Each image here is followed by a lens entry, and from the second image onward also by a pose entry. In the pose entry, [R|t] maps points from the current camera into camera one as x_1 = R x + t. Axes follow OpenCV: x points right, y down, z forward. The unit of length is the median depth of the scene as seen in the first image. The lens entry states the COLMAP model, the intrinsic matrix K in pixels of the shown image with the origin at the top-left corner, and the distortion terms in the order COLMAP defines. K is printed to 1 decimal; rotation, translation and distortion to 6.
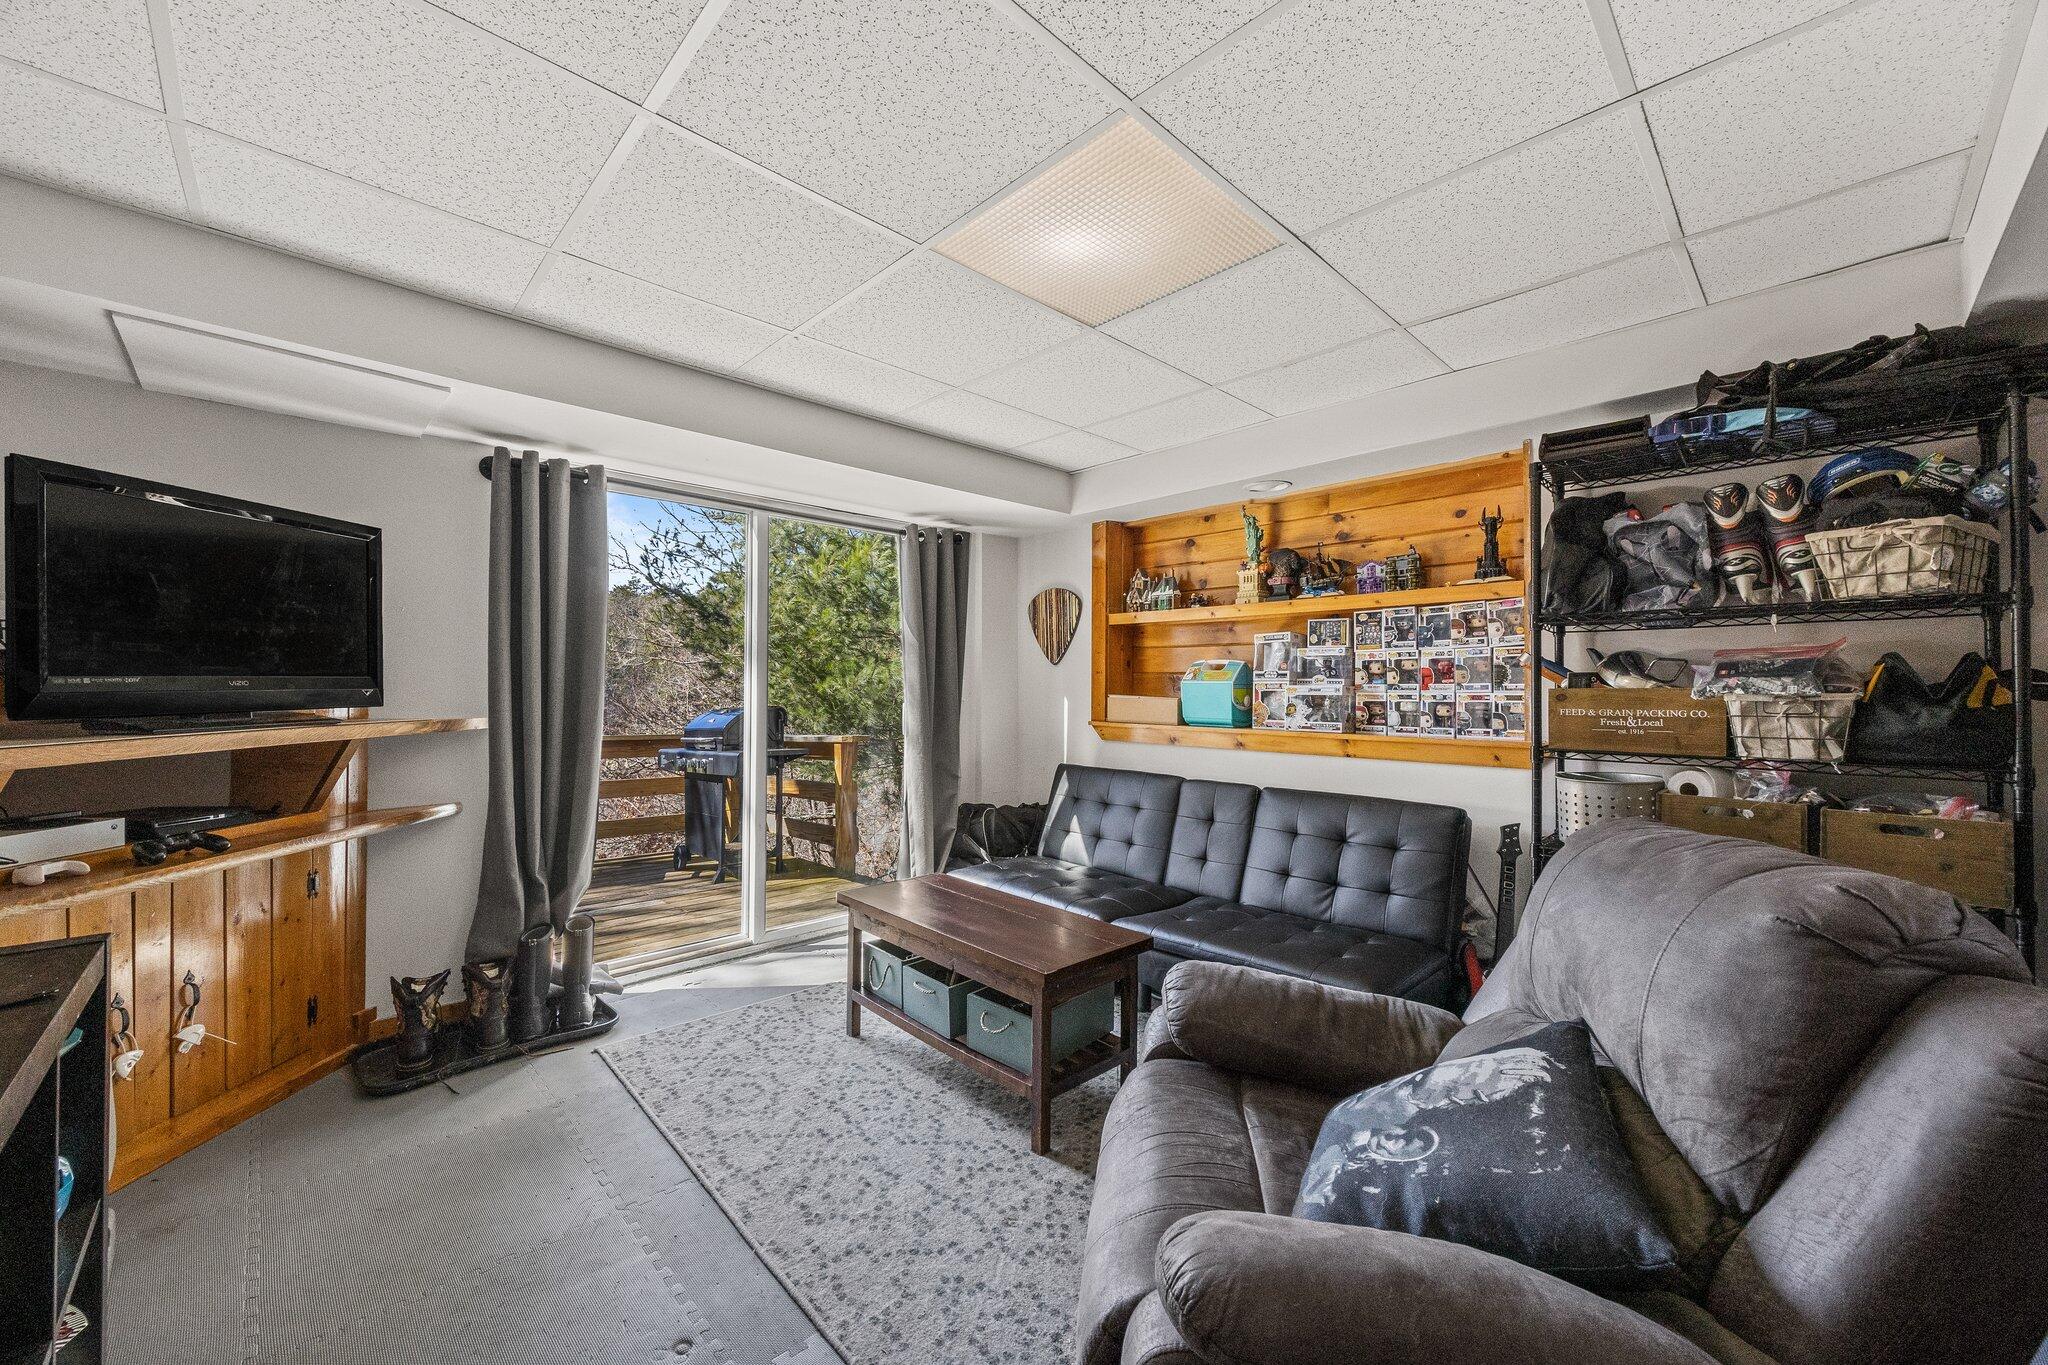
lens RADIAL K [[784.4, 0, 992.4], [0, 784.4, 674.5], [0, 0, 1]] dist [-0.001881, 0.000075]
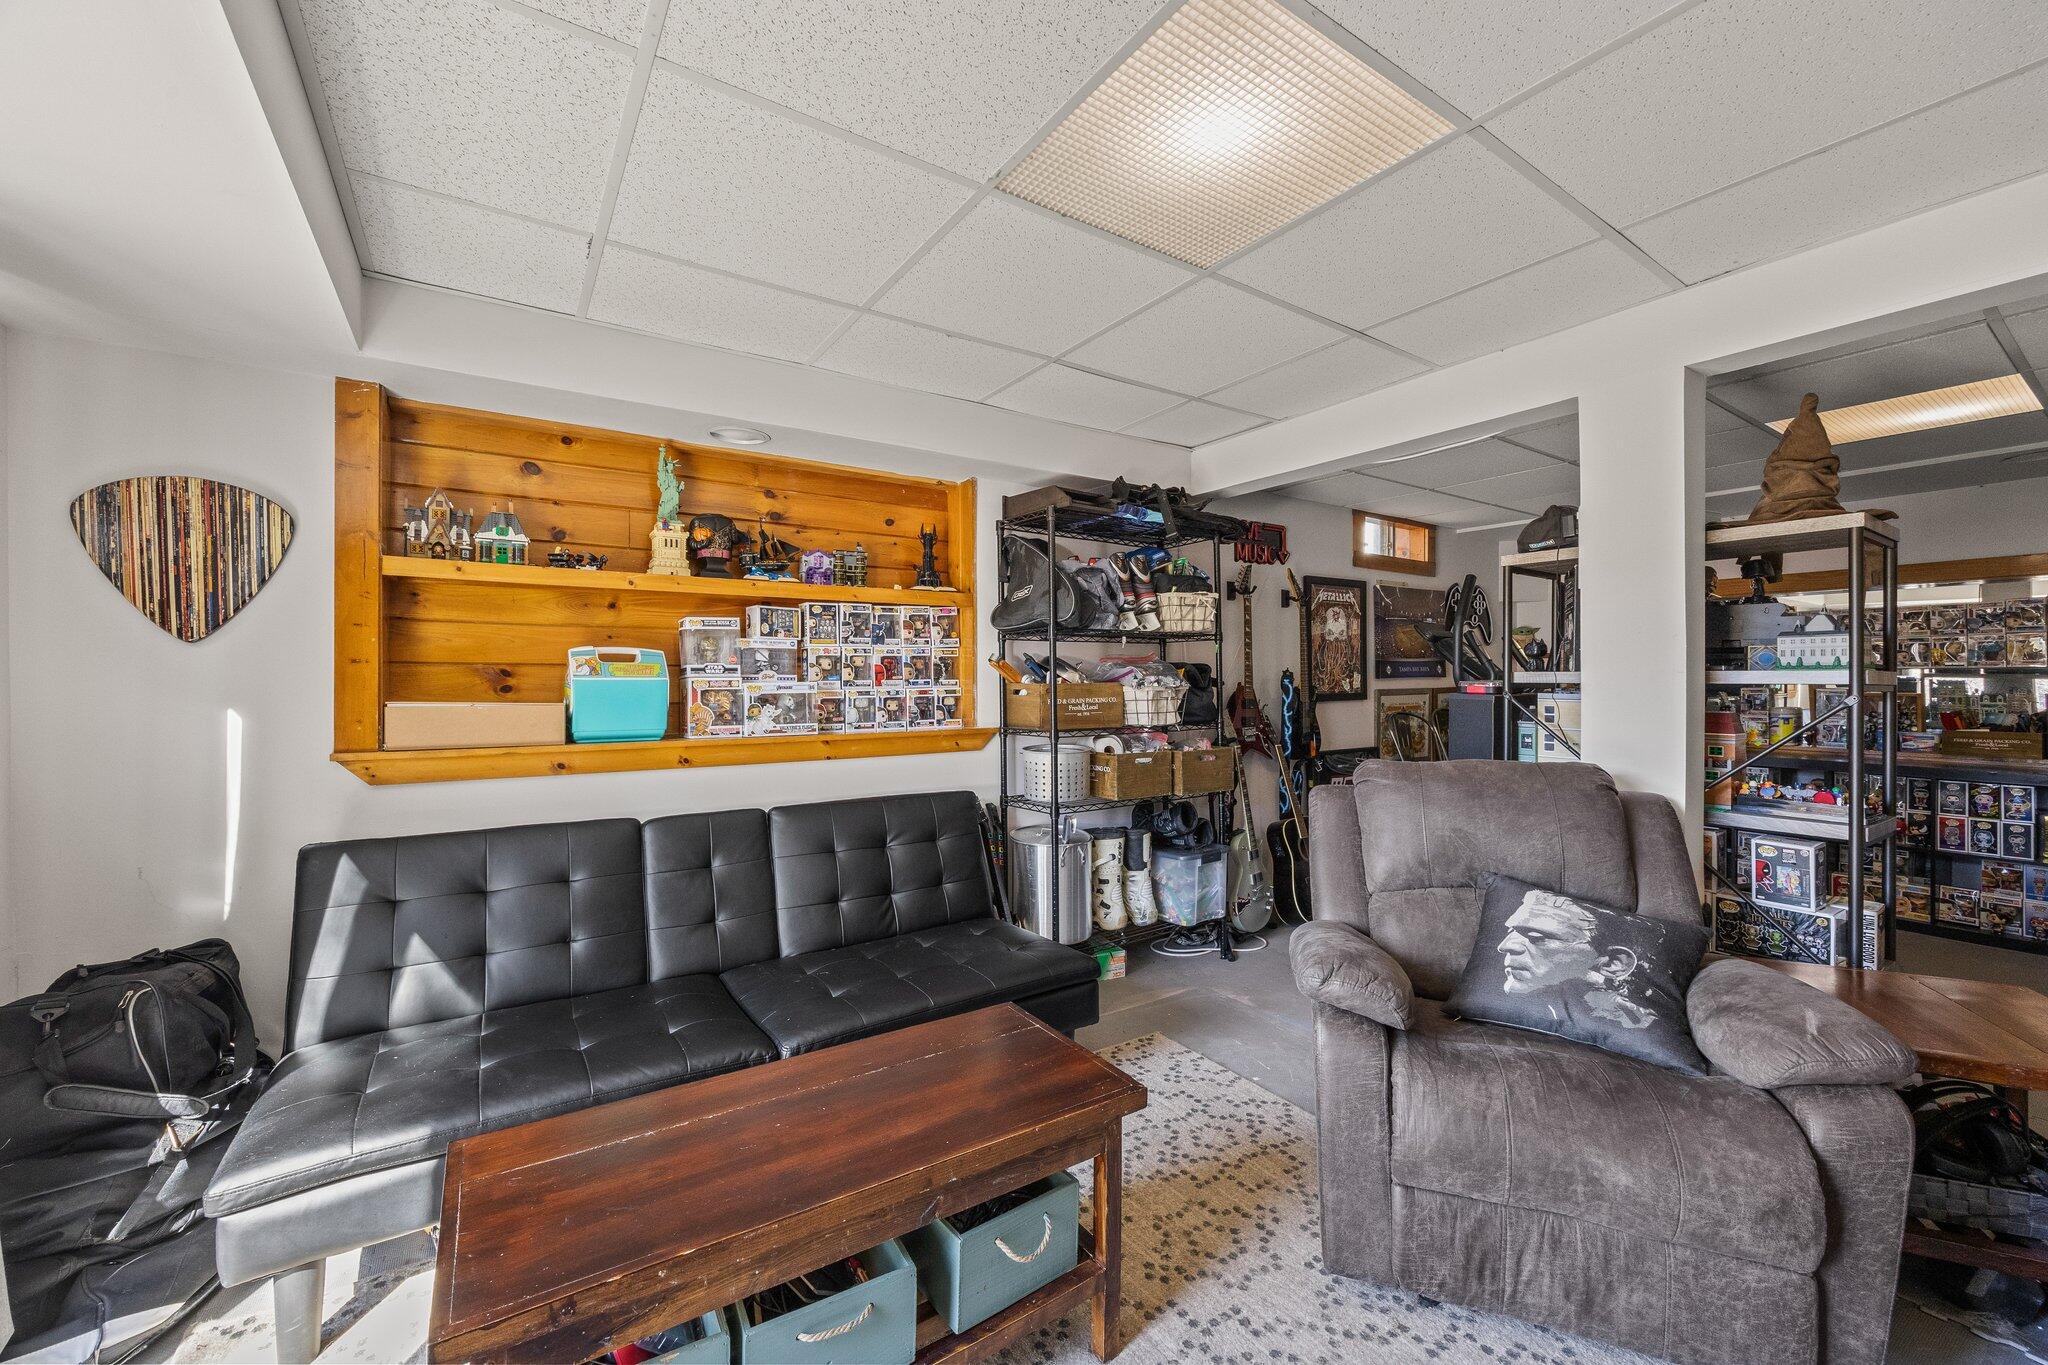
lens RADIAL K [[784.4, 0, 992.4], [0, 784.4, 674.5], [0, 0, 1]] dist [-0.001881, 0.000075]
pose [[0.172314, 0.001134, 0.985041, -0.423288], [-0.010567, 0.999944, 0.000697, 0.002047], [-0.984985, -0.010529, 0.172316, 0.644344]]
